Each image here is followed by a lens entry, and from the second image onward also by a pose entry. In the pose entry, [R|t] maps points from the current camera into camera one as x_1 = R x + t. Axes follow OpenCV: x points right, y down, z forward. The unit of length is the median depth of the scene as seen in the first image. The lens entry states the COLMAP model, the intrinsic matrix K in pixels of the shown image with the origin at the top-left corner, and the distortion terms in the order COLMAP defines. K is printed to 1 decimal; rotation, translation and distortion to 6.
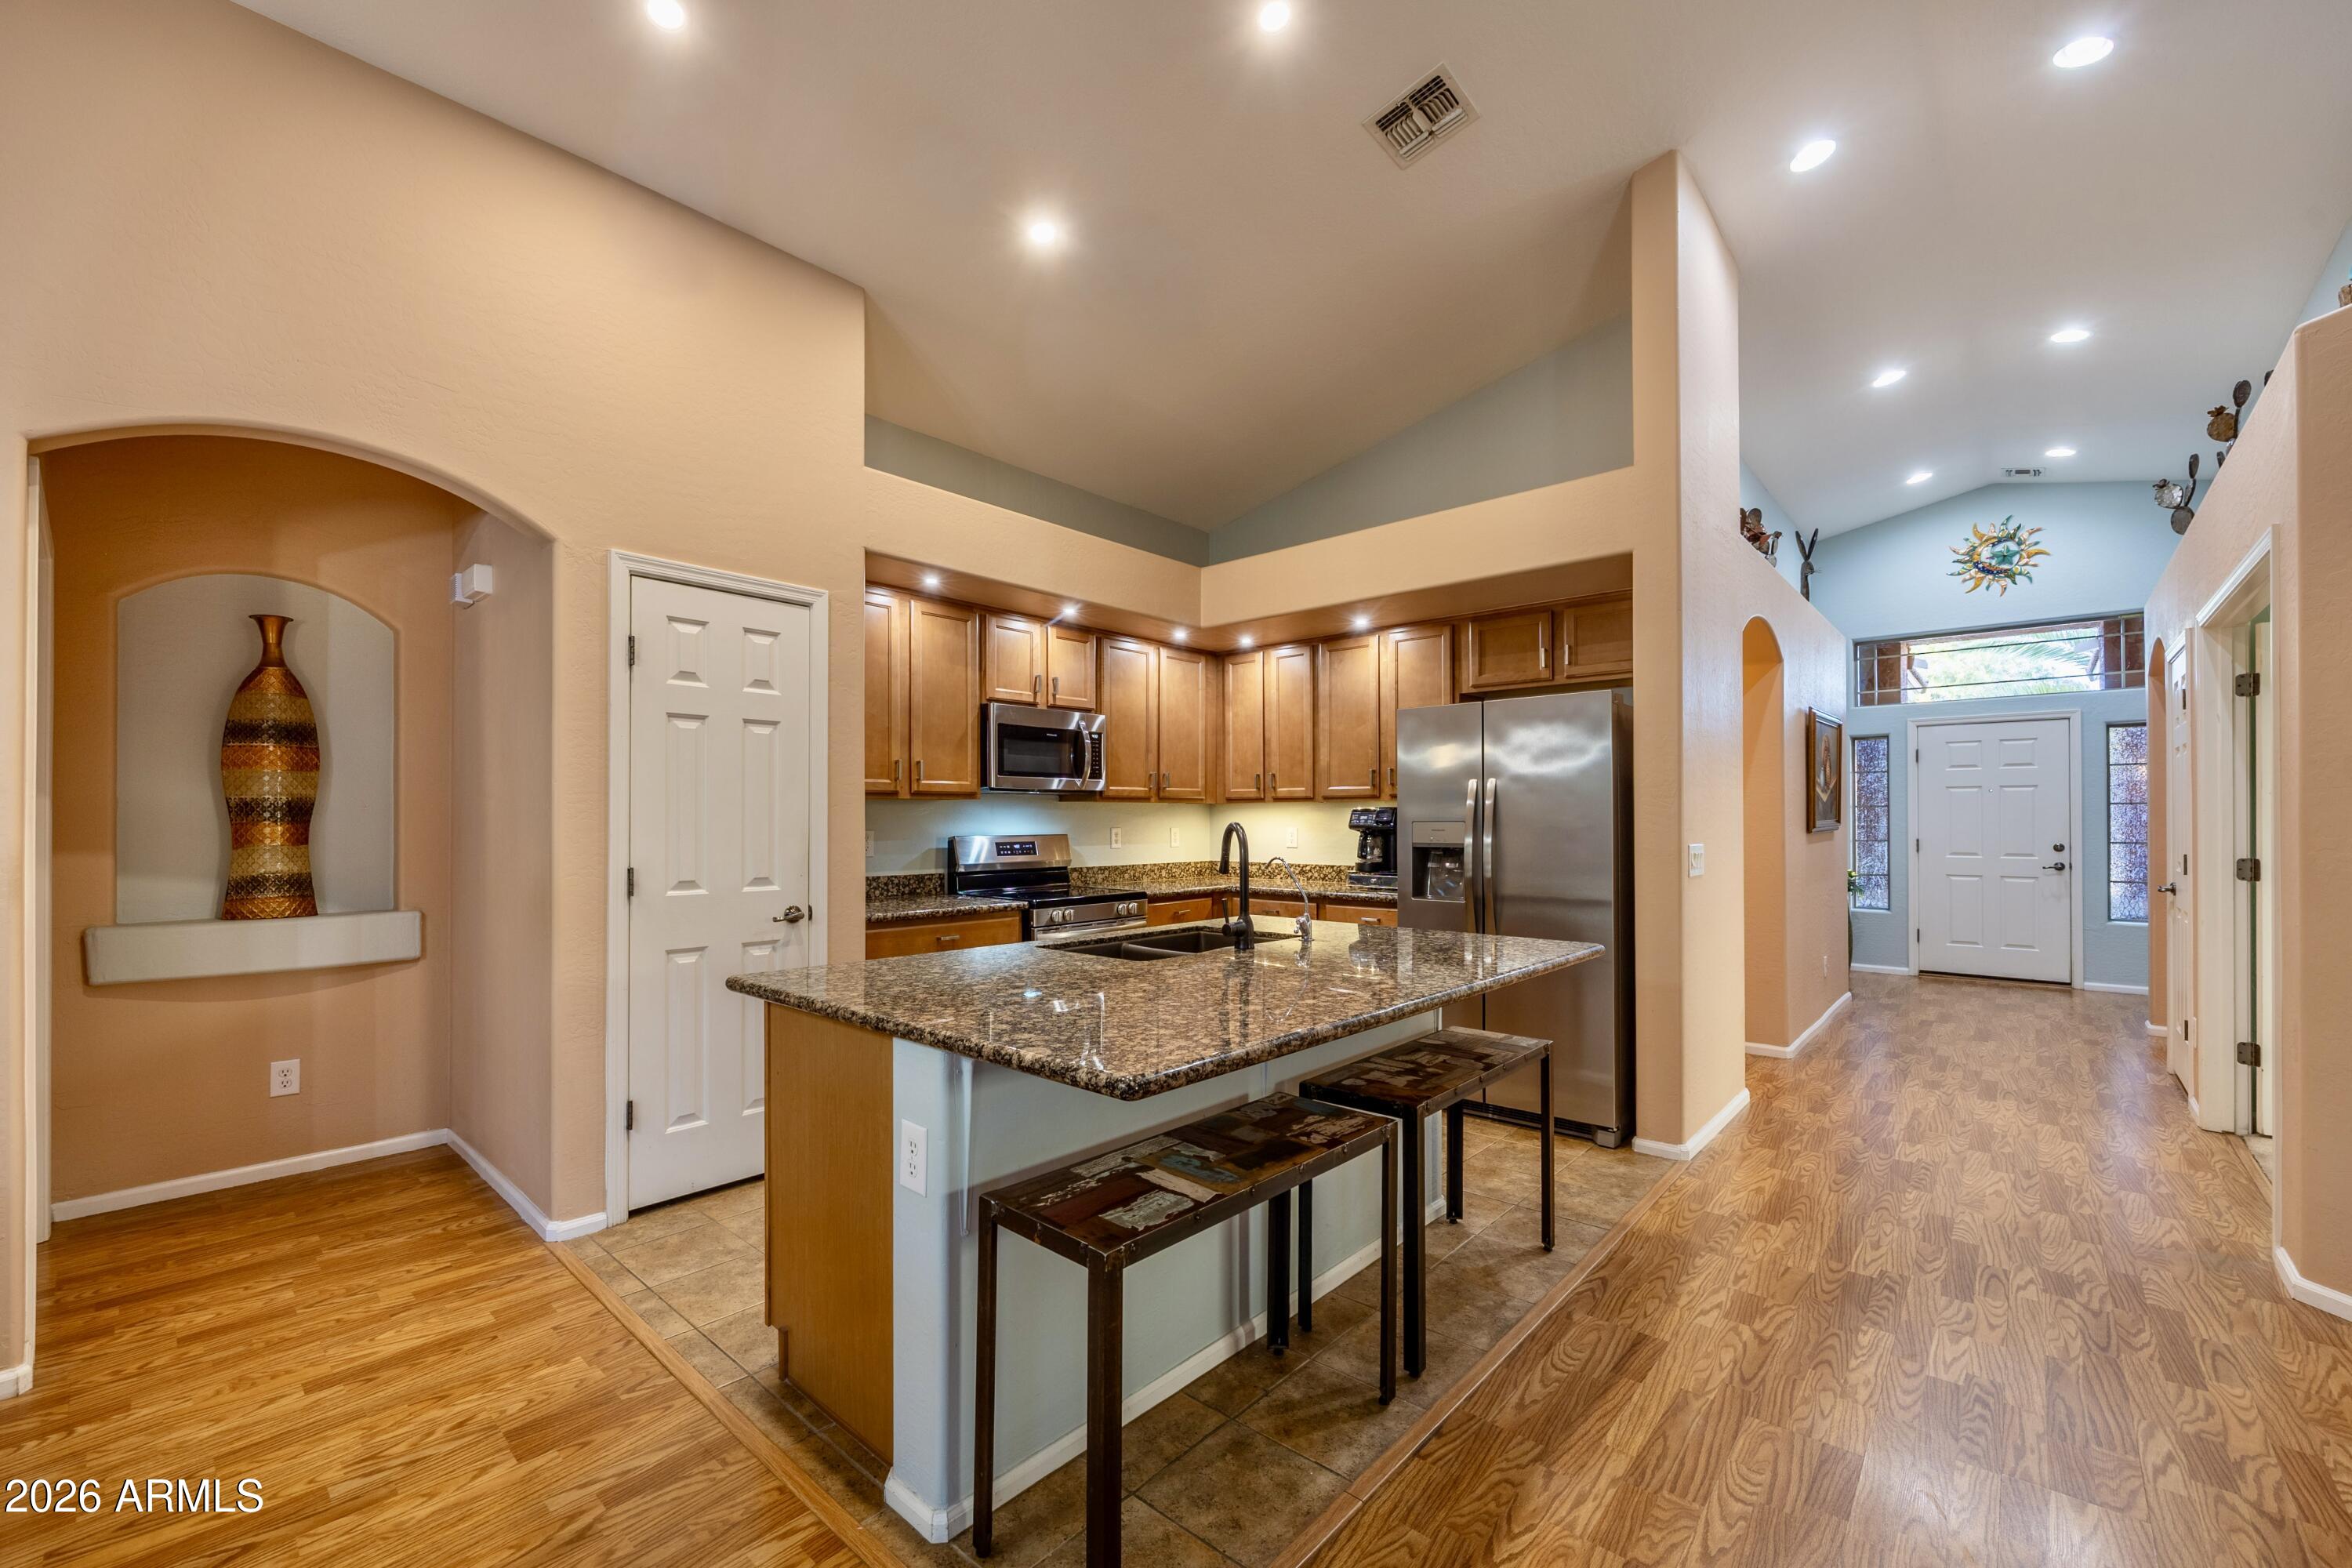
lens RADIAL K [[923.1, 0, 1185.3], [0, 923.1, 806.0], [0, 0, 1]] dist [-0.006661, -0.000143]
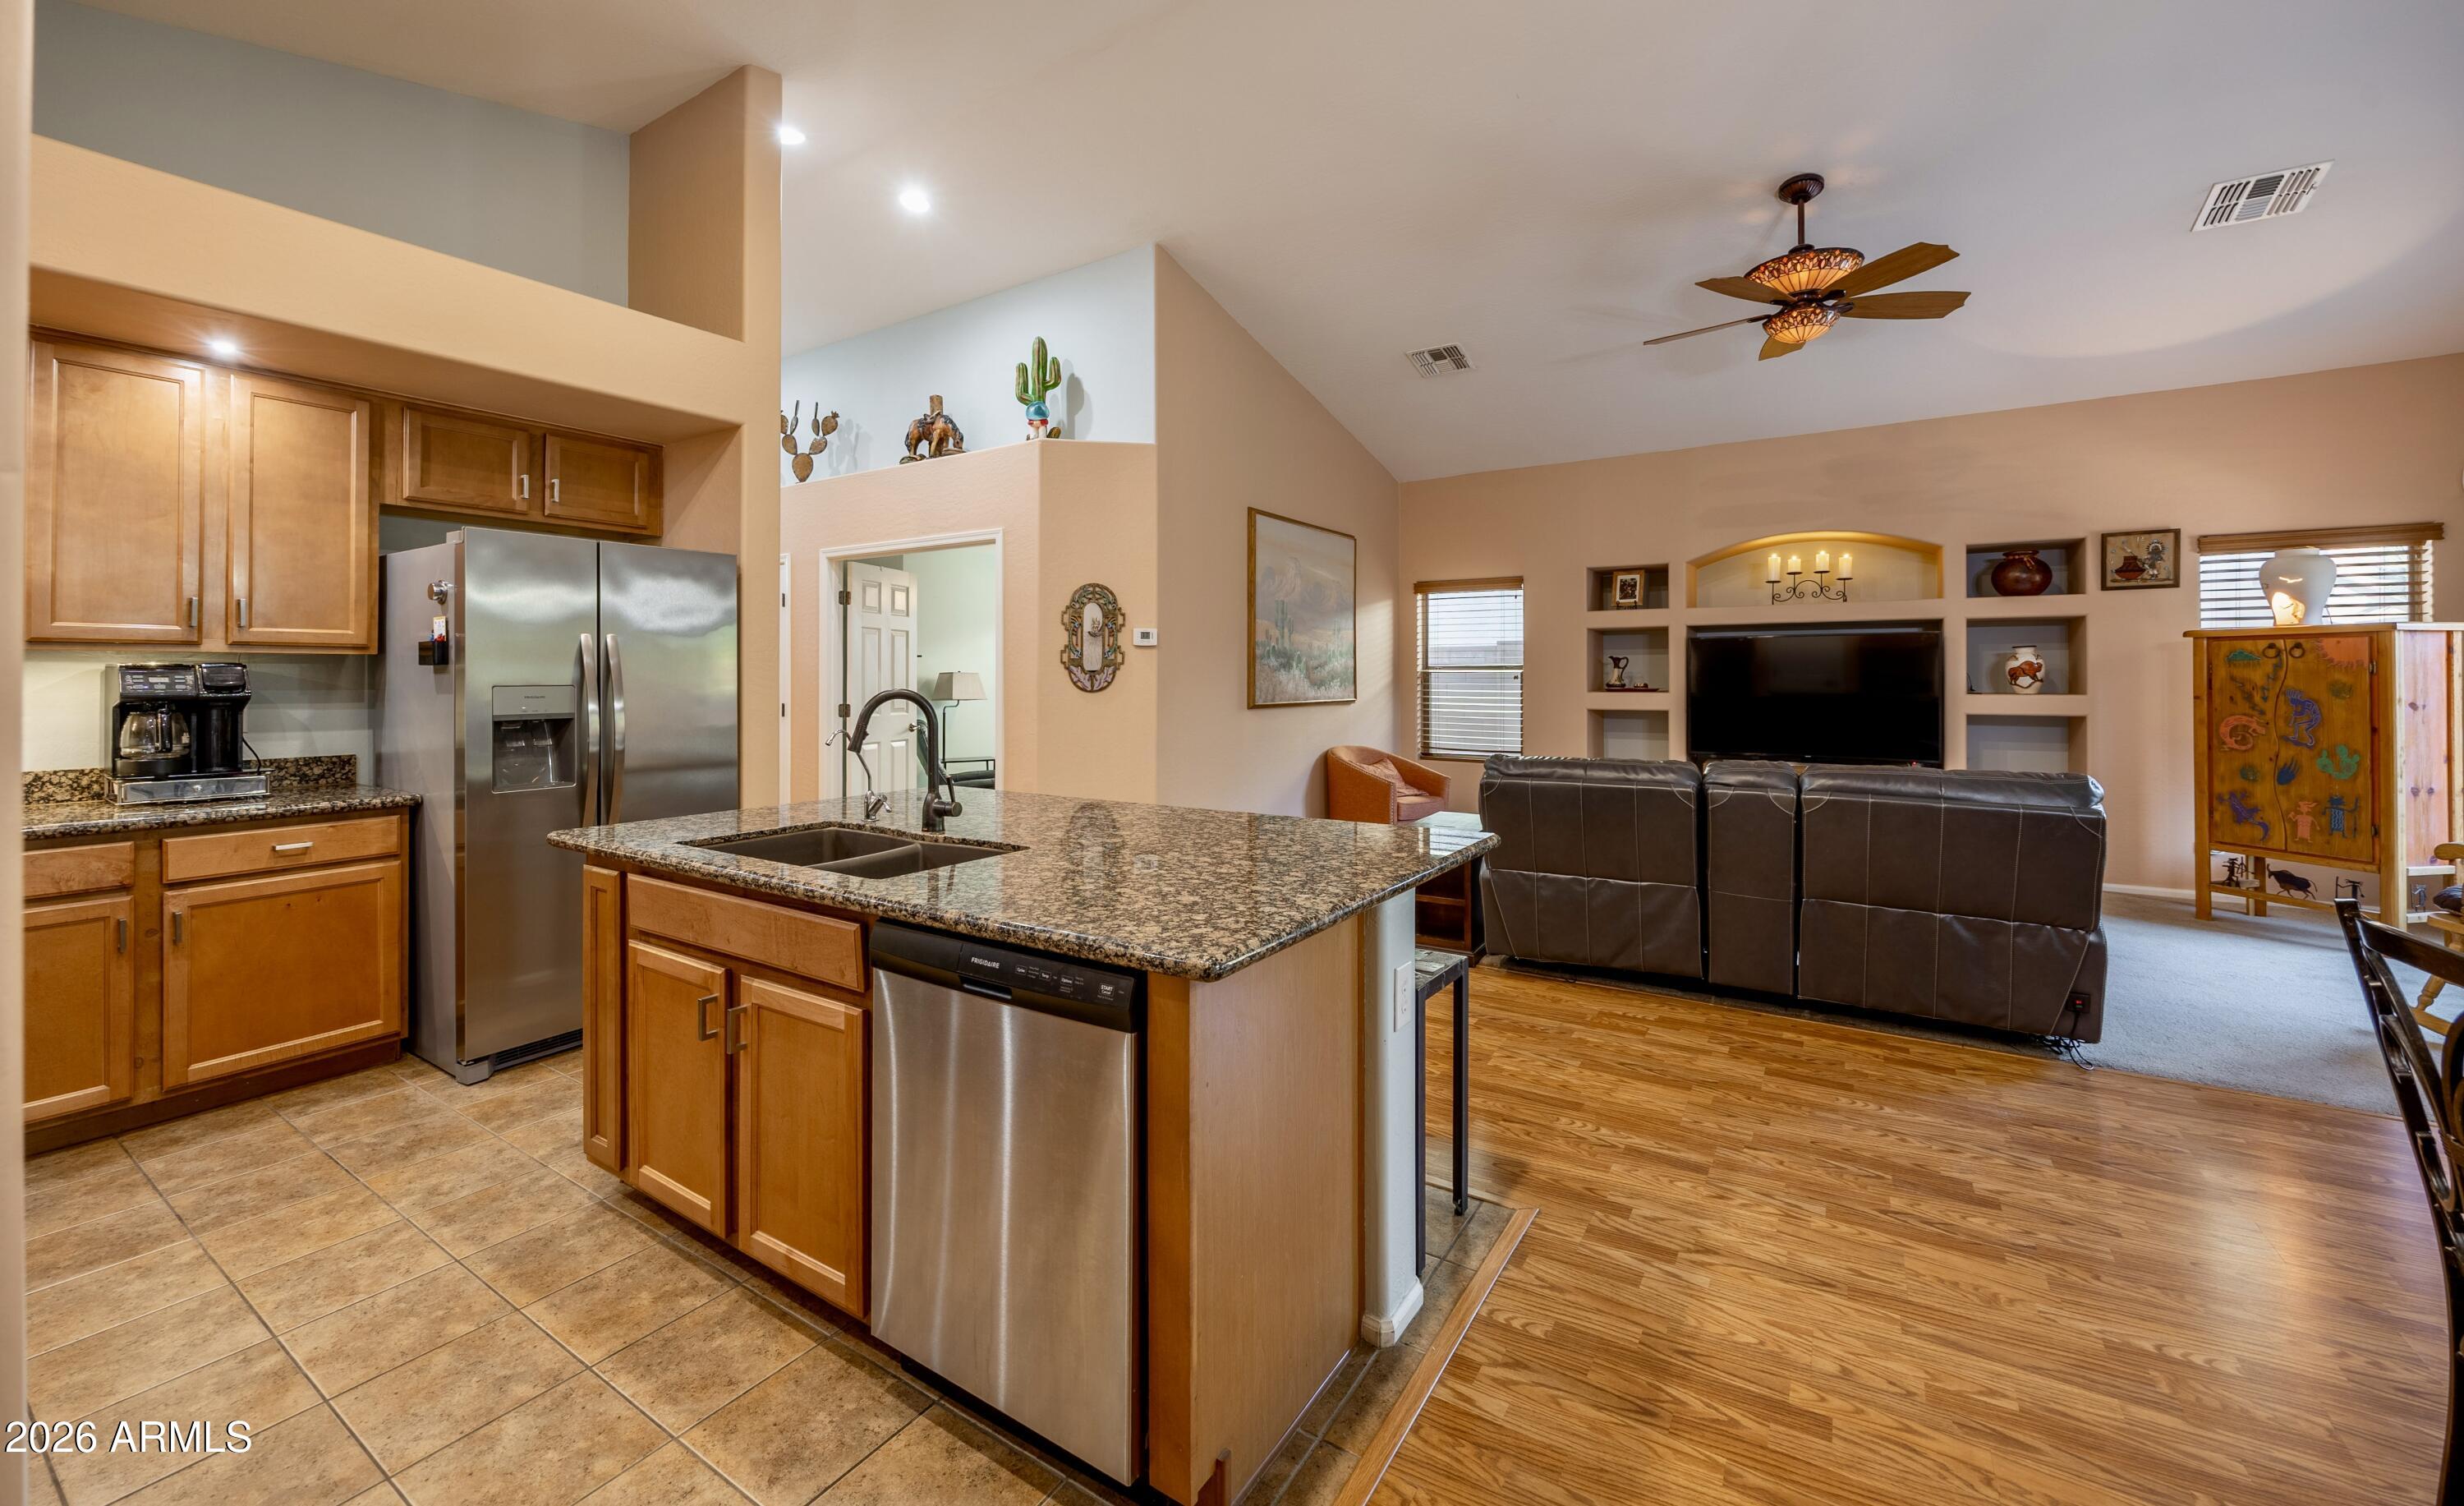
lens RADIAL K [[975.5, 0, 1170.2], [0, 975.5, 671.4], [0, 0, 1]] dist [-0.007638, 0.000006]
pose [[-0.120342, 0.003118, 0.992728, -0.672948], [-0.014436, 0.999884, -0.004891, 0.002061], [-0.992628, -0.014919, -0.120283, 0.644041]]
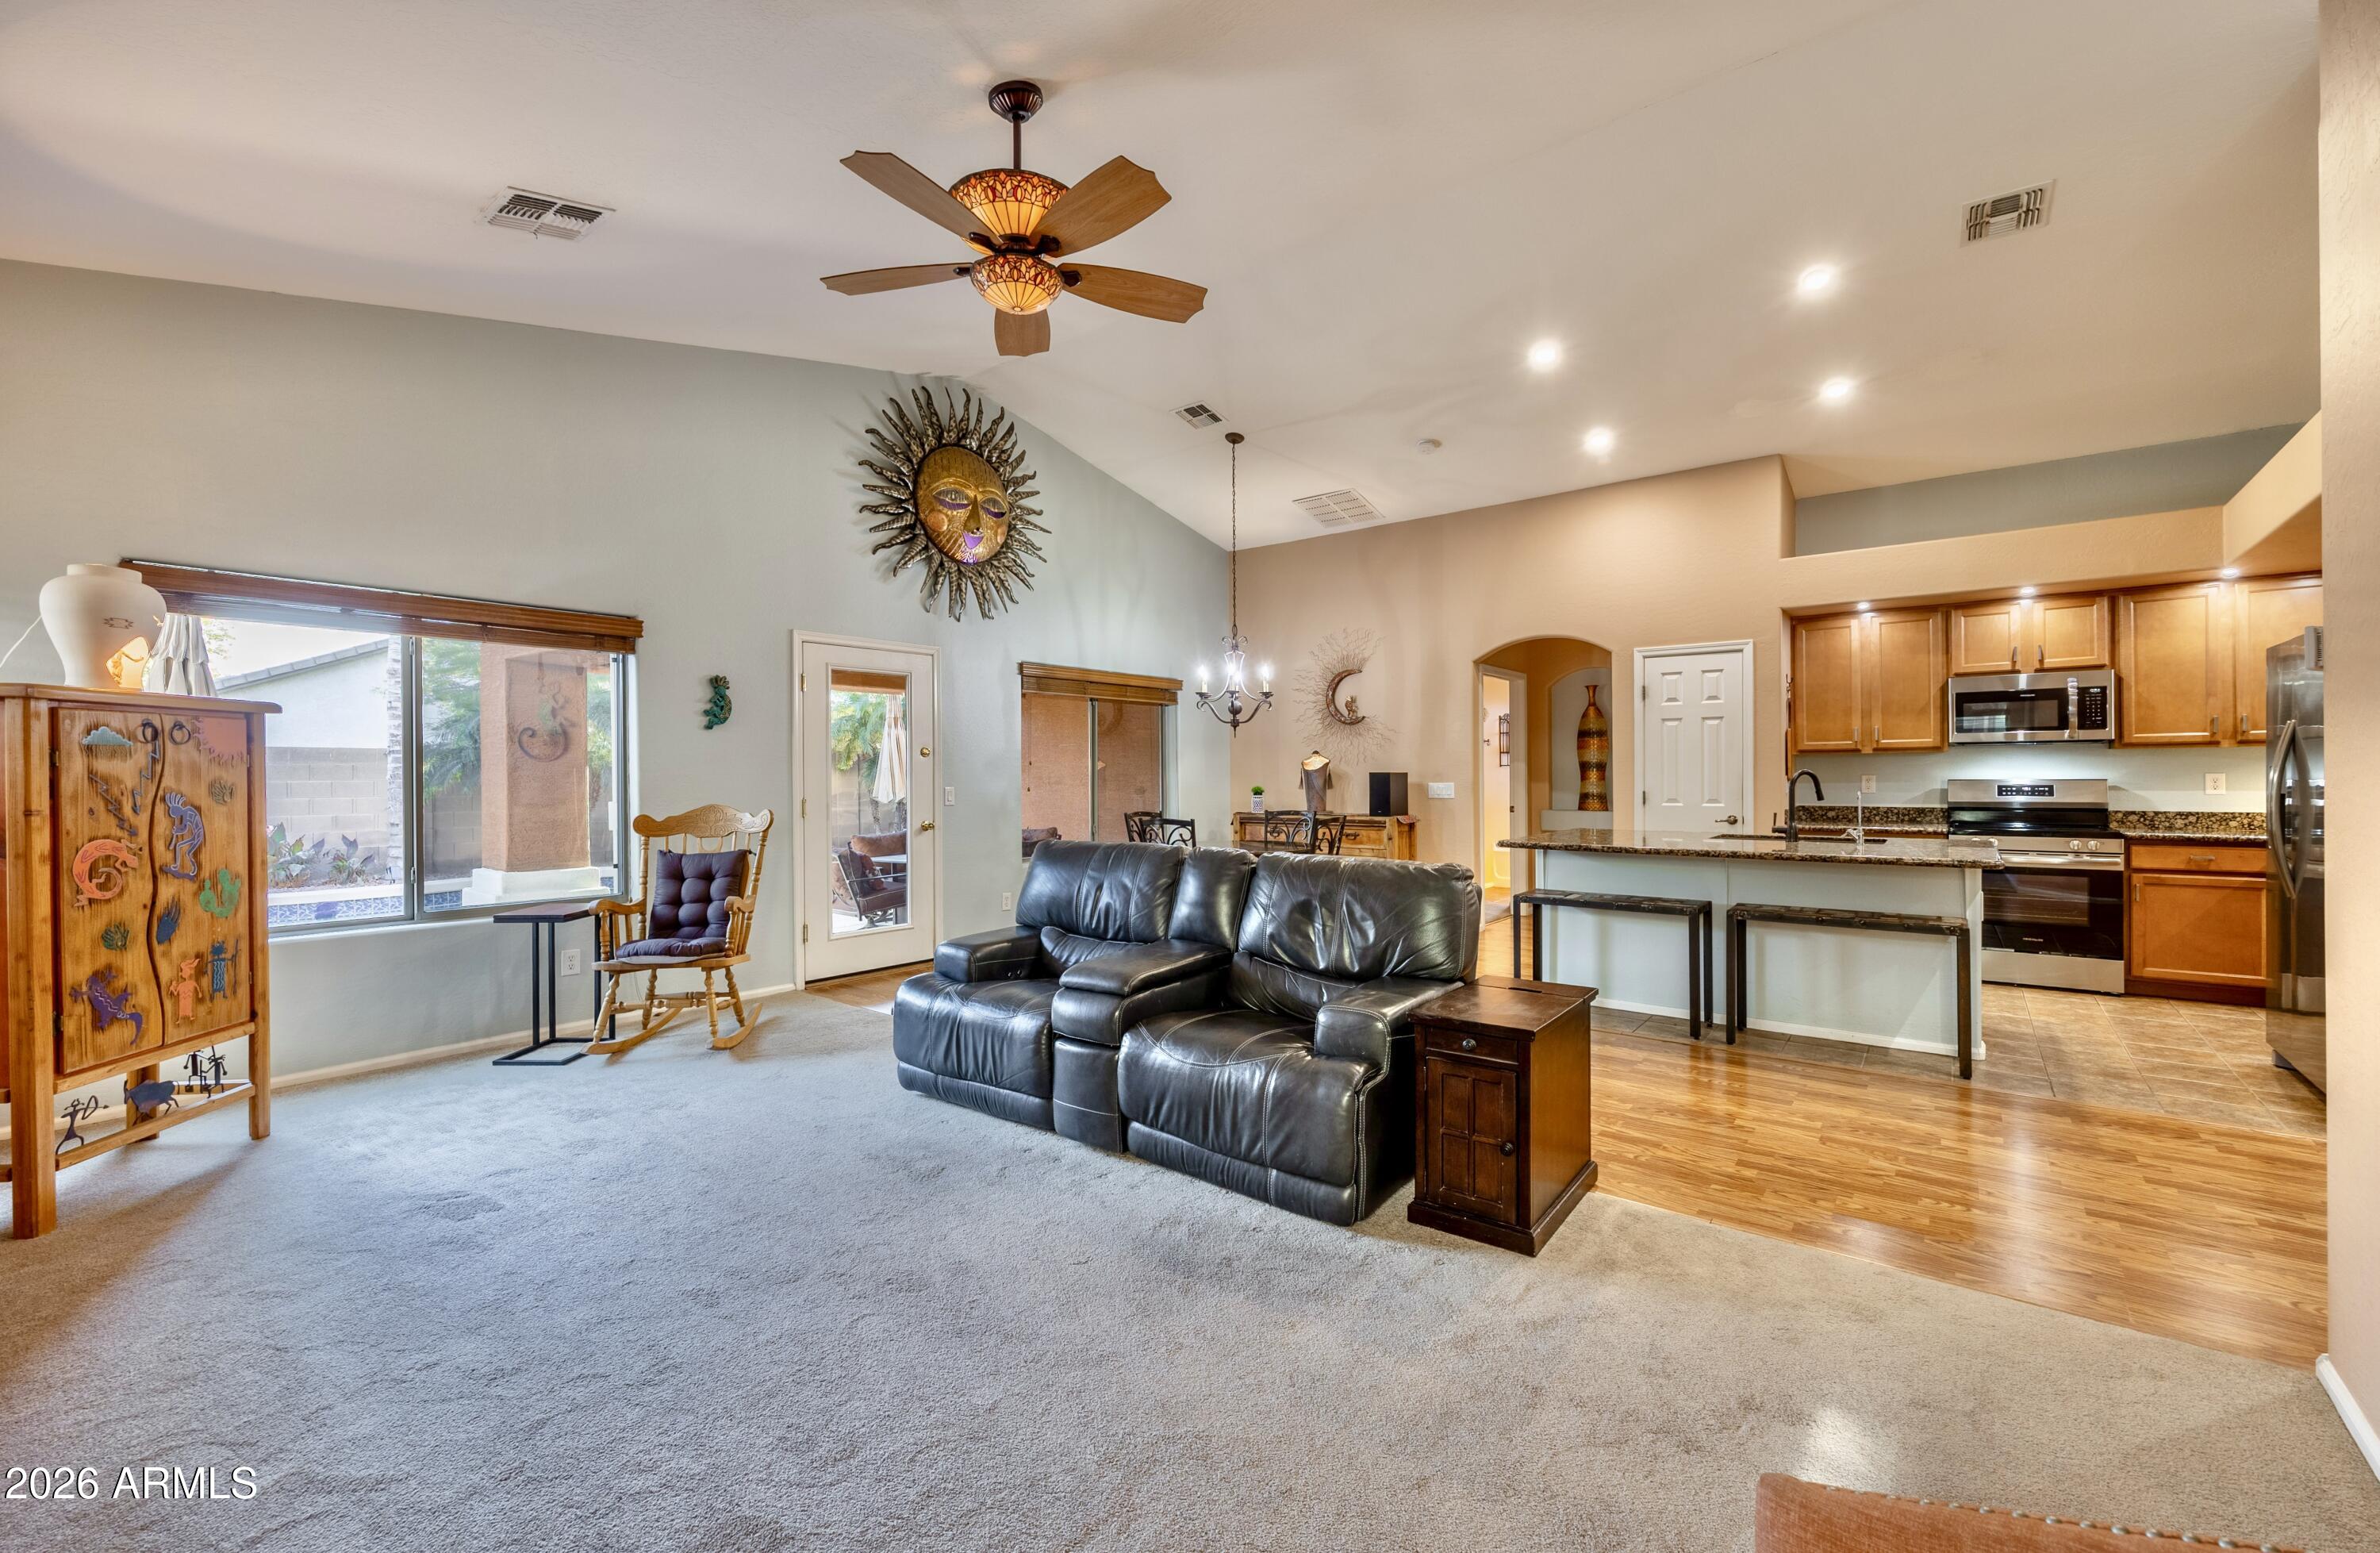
lens RADIAL K [[928.5, 0, 1216.6], [0, 928.5, 783.3], [0, 0, 1]] dist [-0.004157, -0.000474]
pose [[0.061535, 0.009448, -0.998060, 1.281772], [0.022006, 0.999699, 0.010820, 0.001505], [0.997862, -0.022629, 0.061309, -0.151262]]
